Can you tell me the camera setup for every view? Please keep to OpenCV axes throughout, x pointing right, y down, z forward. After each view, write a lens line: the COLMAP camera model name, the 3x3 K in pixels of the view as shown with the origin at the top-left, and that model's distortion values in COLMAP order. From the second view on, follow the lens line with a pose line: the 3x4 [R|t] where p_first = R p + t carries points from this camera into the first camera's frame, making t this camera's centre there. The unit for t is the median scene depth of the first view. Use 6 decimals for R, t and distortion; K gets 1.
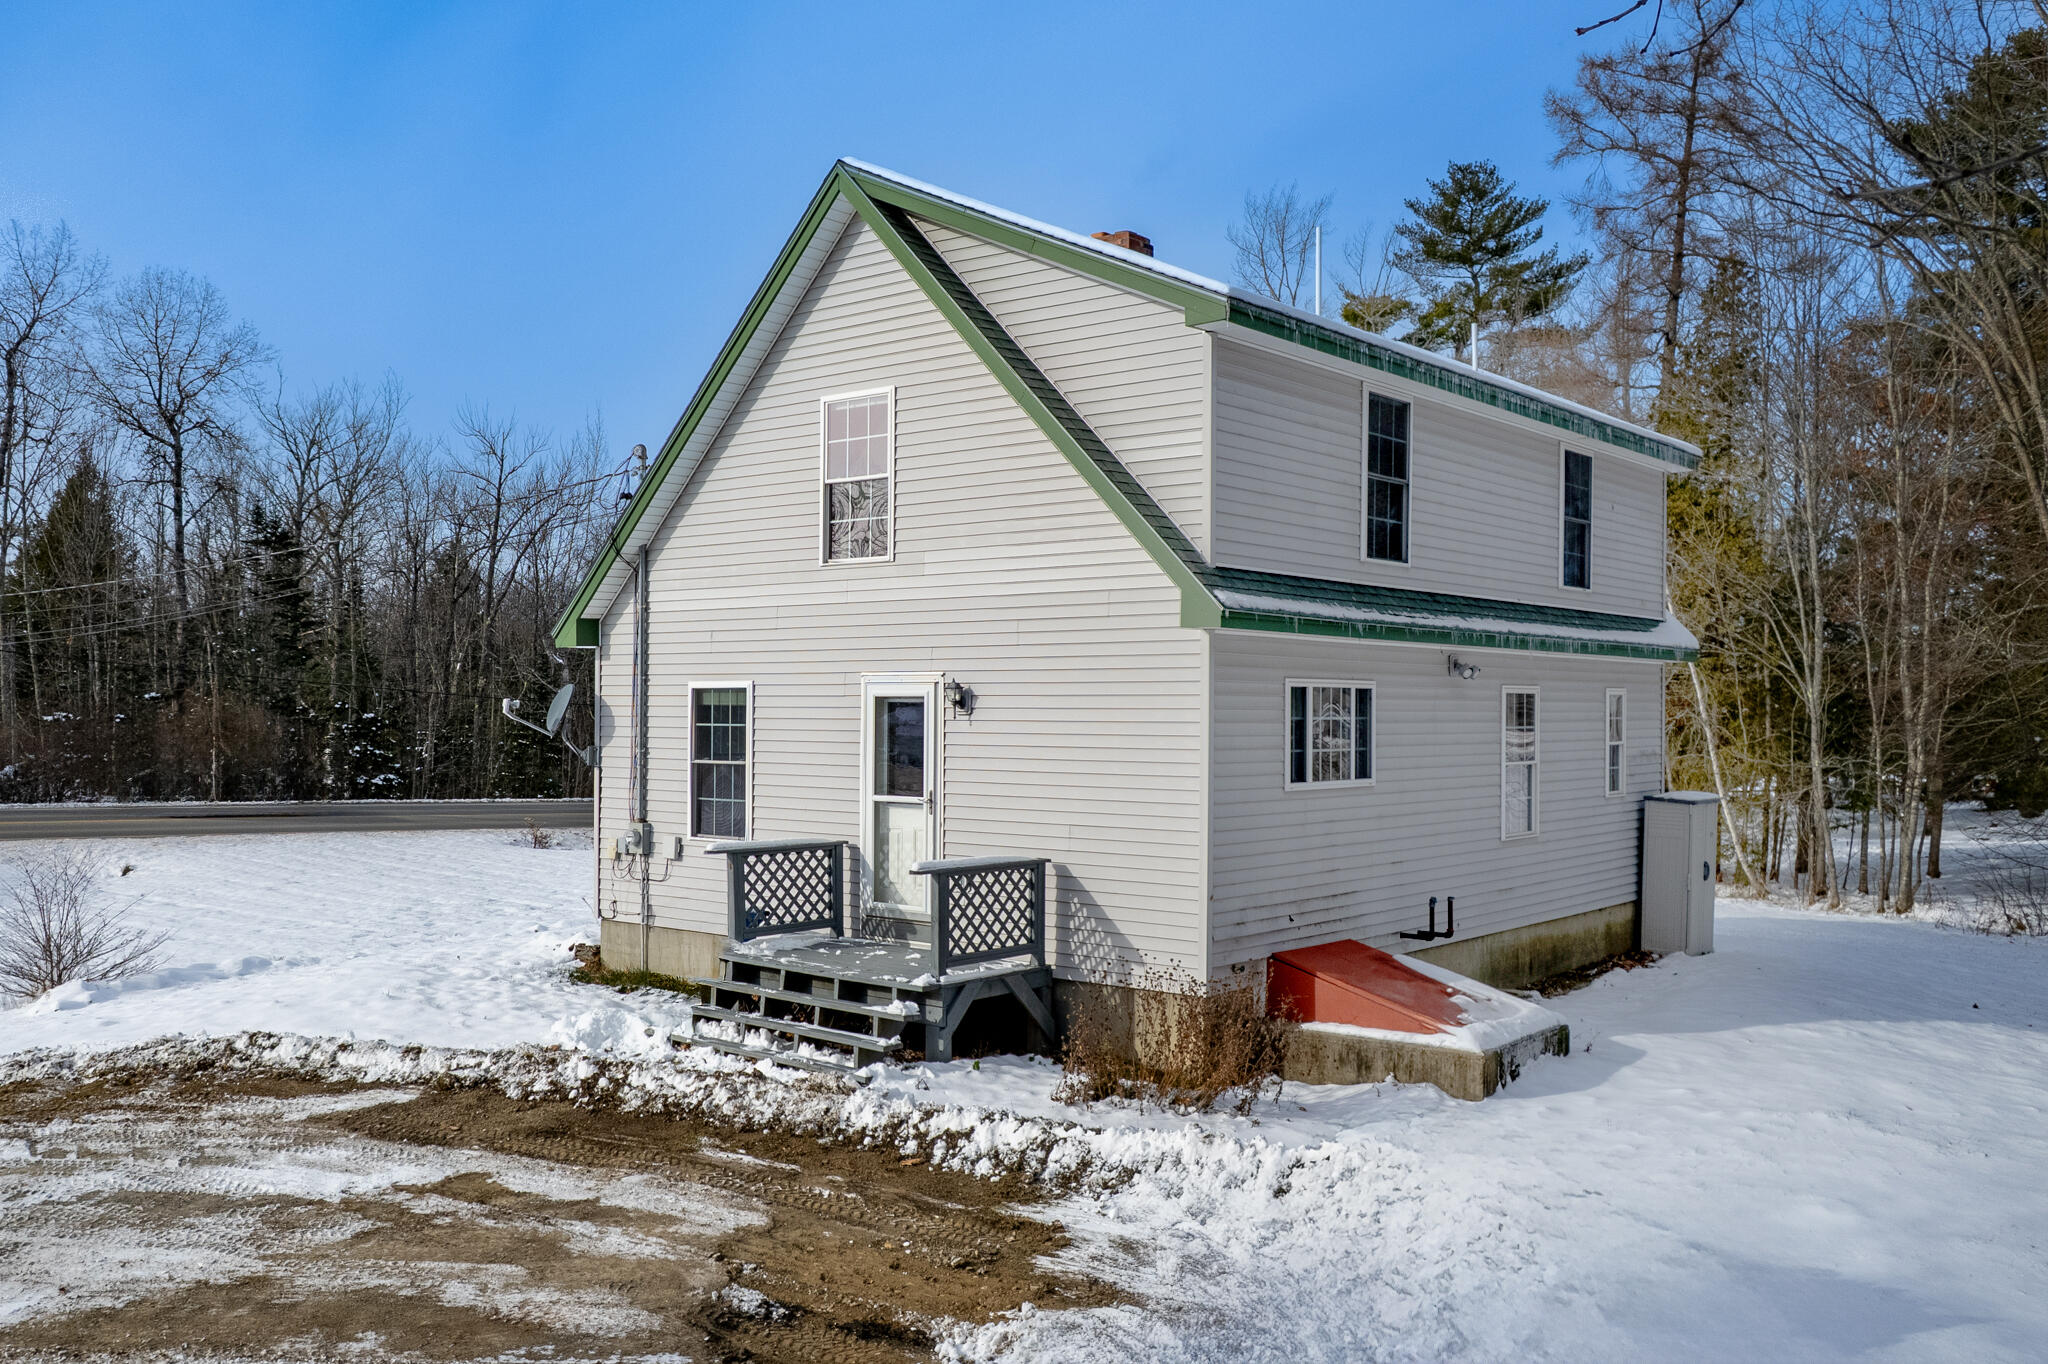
lens RADIAL K [[1737.9, 0, 1019.1], [0, 1737.9, 728.9], [0, 0, 1]] dist [-0.085779, 0.114829]
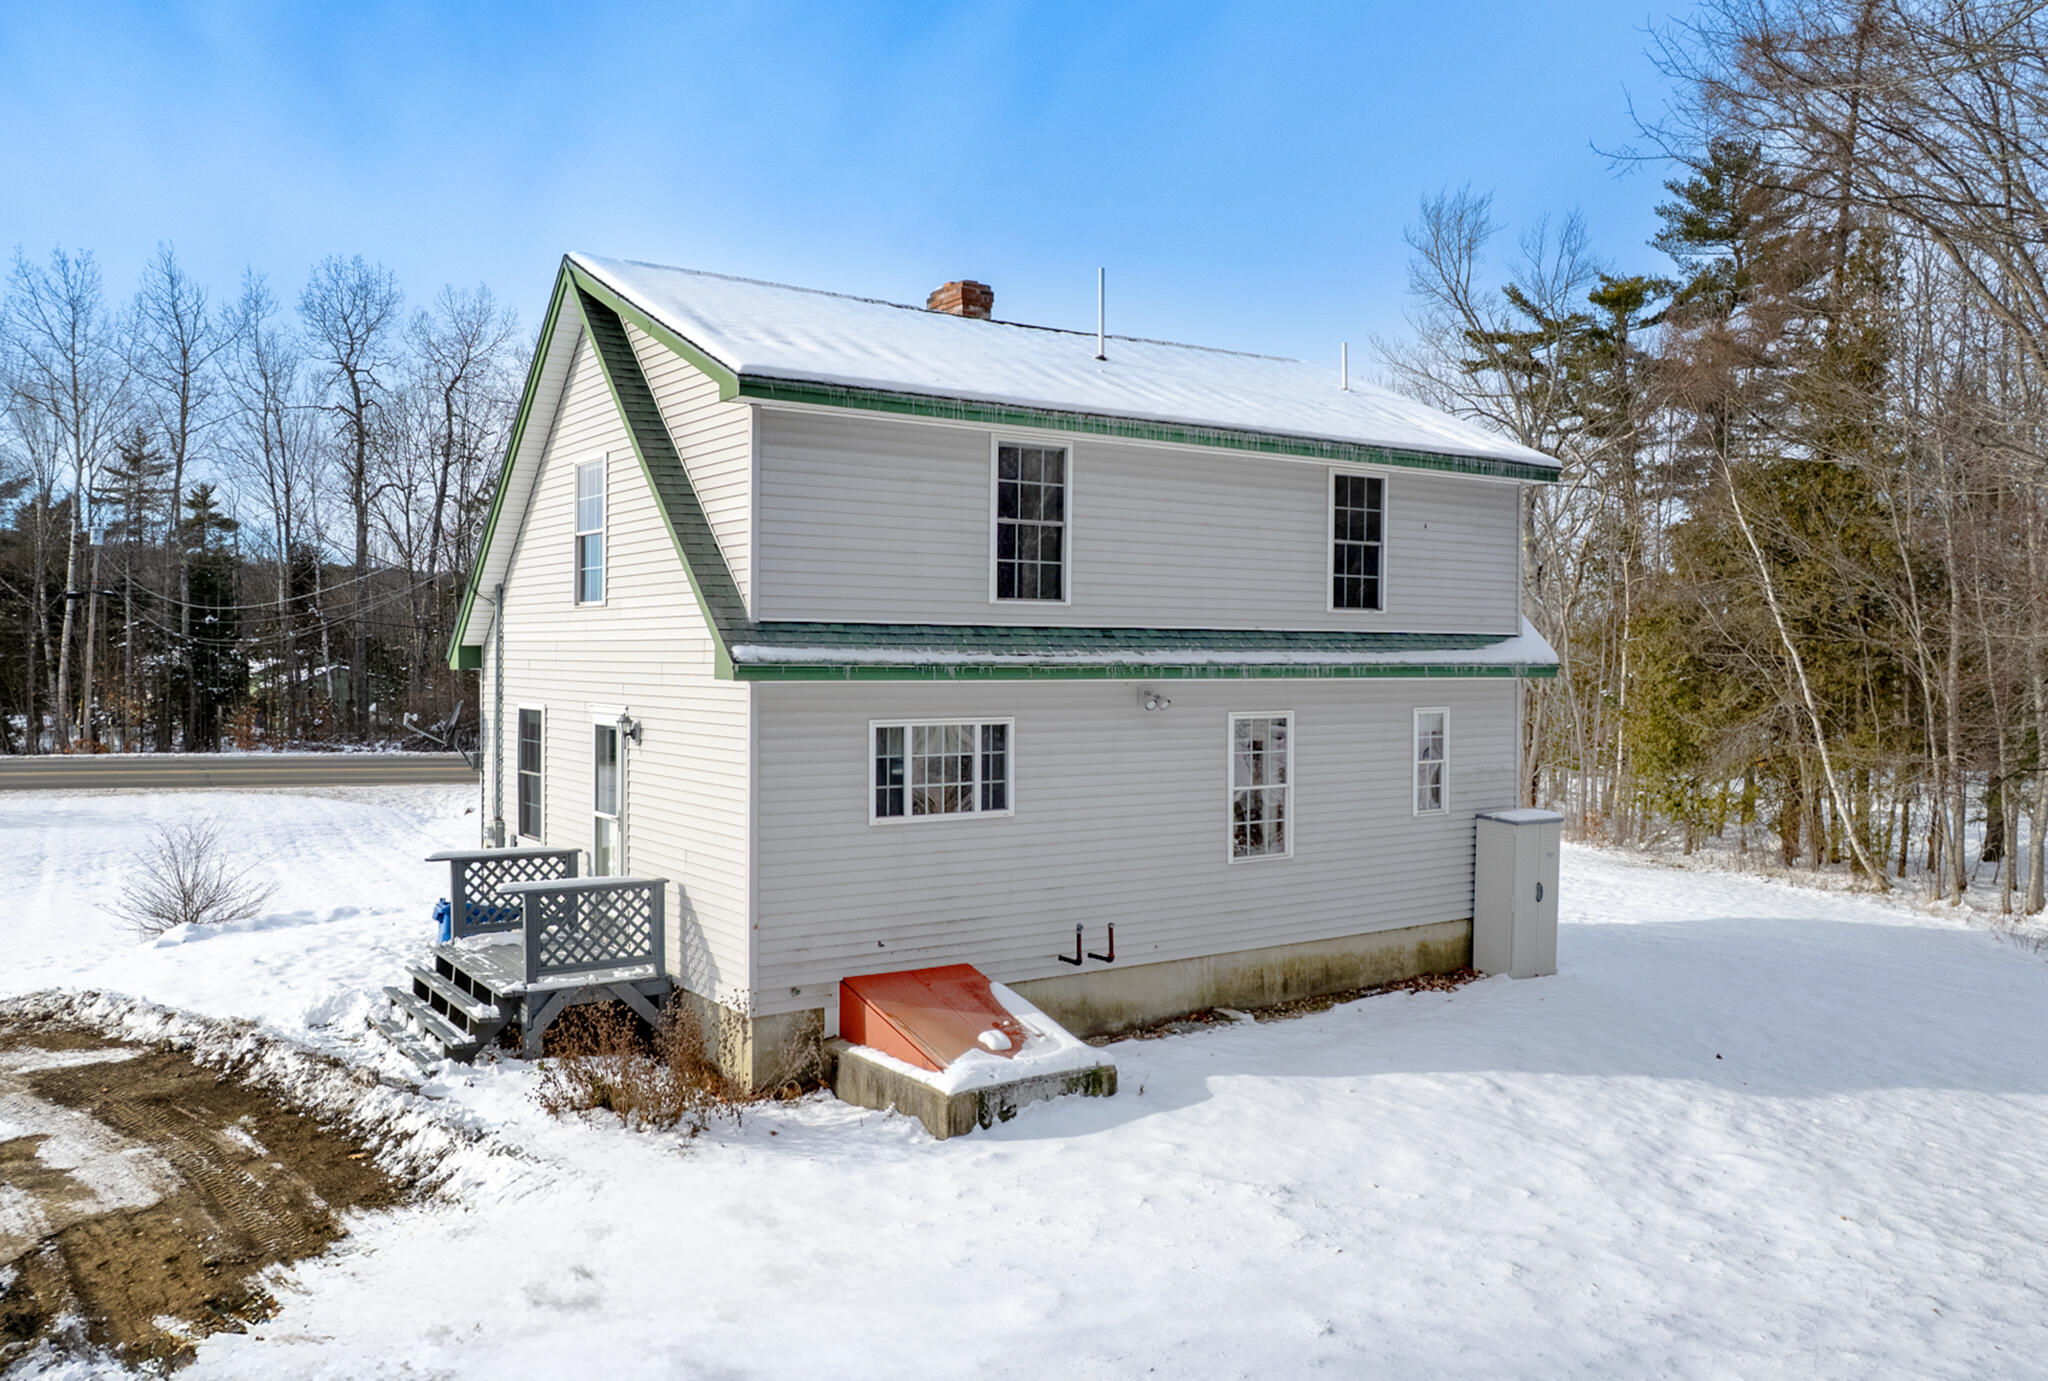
lens RADIAL K [[1550.3, 0, 1024.0], [0, 1550.3, 690.5], [0, 0, 1]] dist [-0.073637, 0.049770]
pose [[0.965065, 0.007250, -0.261911, 0.473988], [-0.004796, 0.999938, 0.010008, -0.054874], [0.261967, -0.008402, 0.965040, 0.102269]]
